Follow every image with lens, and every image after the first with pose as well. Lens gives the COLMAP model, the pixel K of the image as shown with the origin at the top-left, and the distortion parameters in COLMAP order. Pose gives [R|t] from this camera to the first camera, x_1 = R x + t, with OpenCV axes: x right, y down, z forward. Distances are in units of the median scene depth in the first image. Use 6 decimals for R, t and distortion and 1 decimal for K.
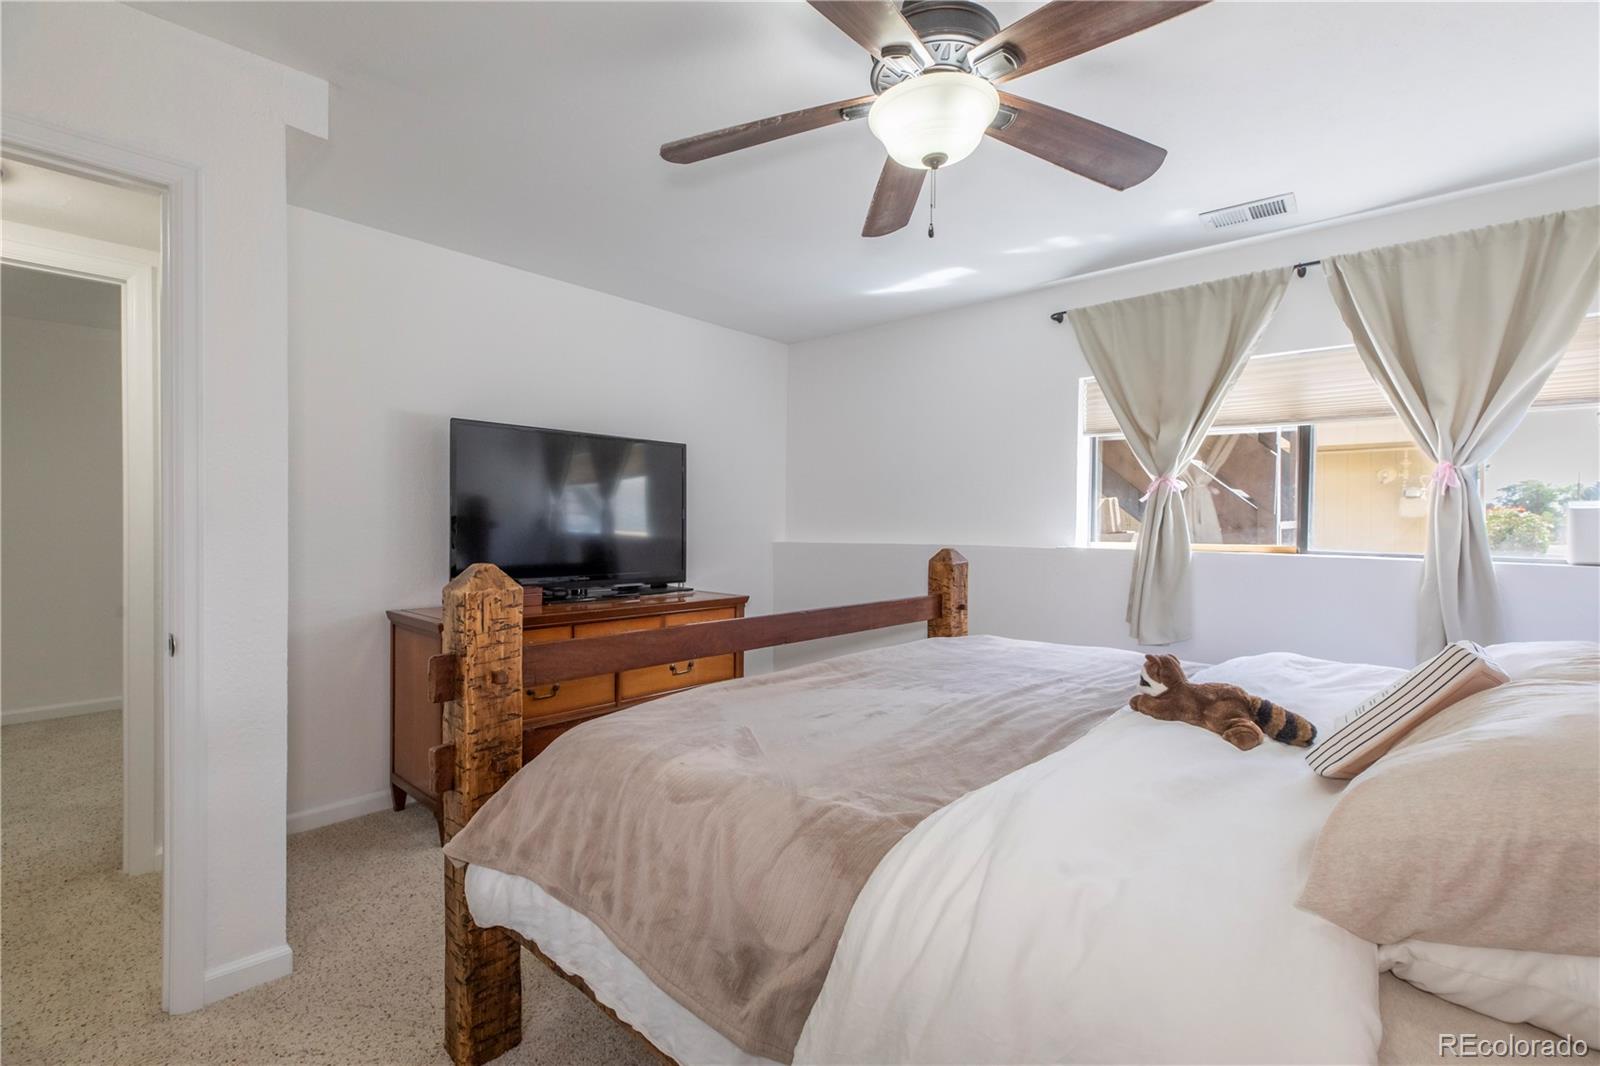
lens RADIAL K [[722.1, 0, 792.8], [0, 722.1, 526.8], [0, 0, 1]] dist [0.003001, 0.000528]
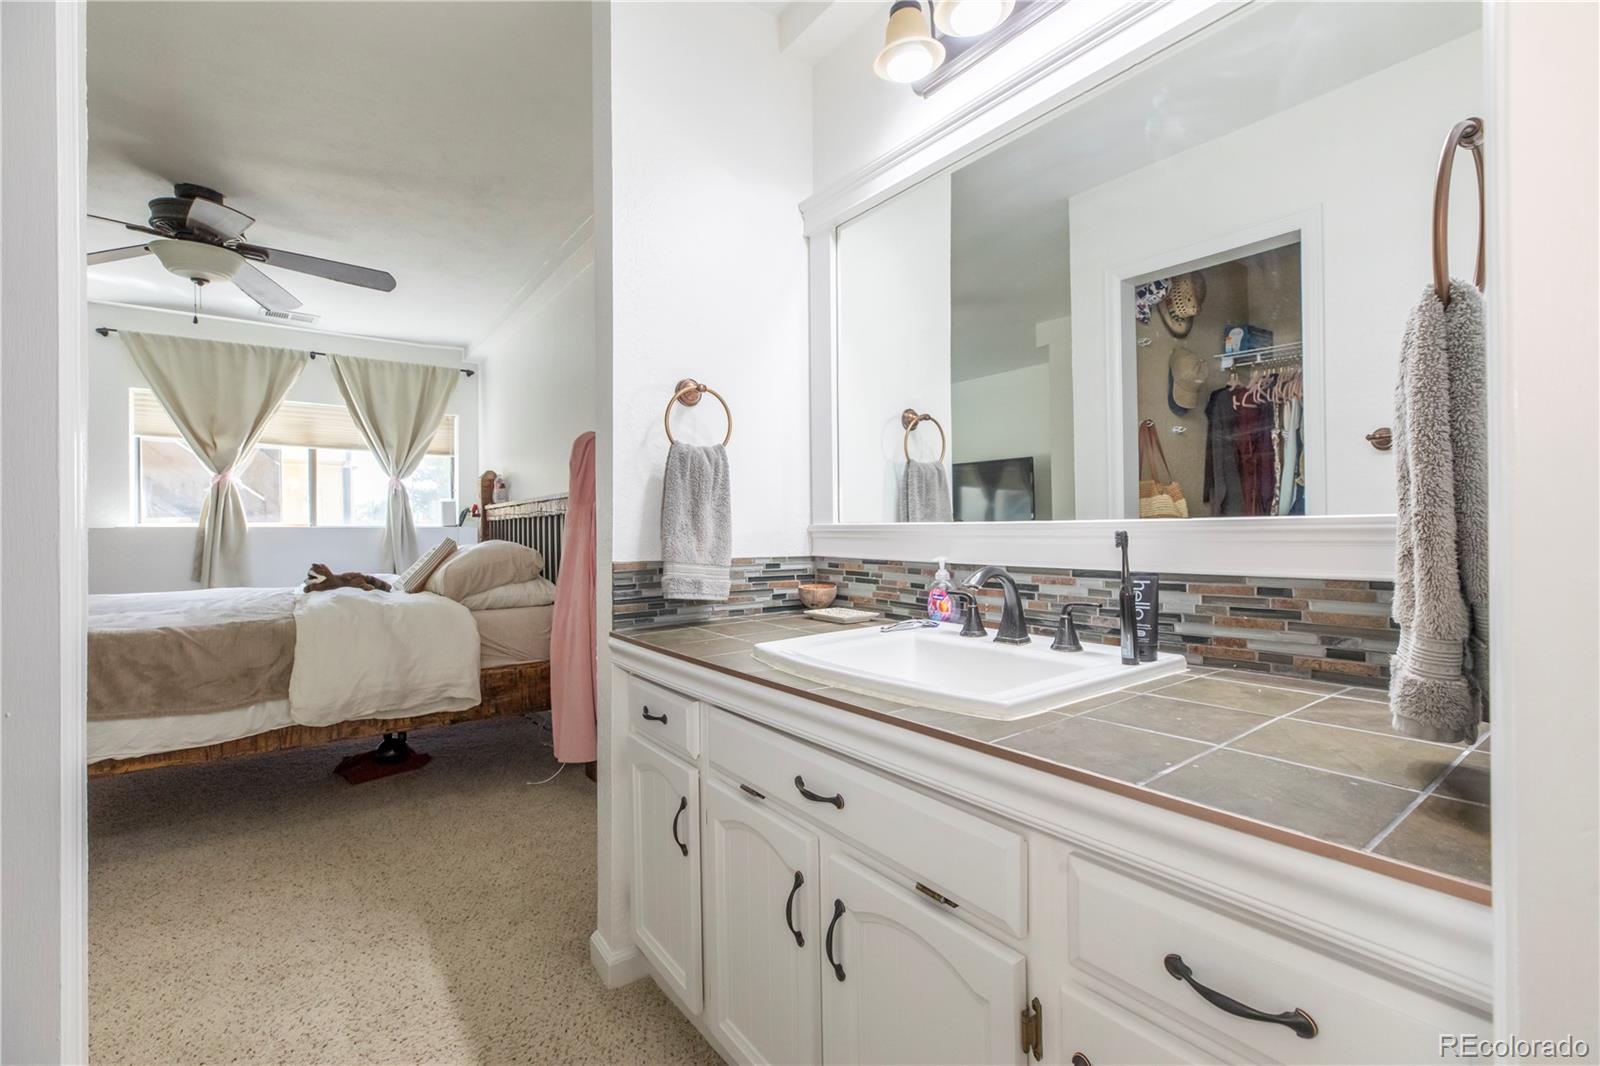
lens RADIAL K [[682.5, 0, 801.9], [0, 682.5, 524.6], [0, 0, 1]] dist [-0.000979, -0.000188]
pose [[0.182992, -0.003300, 0.983109, -0.637537], [0.017168, 0.999853, 0.000161, 0.053146], [-0.982964, 0.016849, 0.183022, -0.385651]]
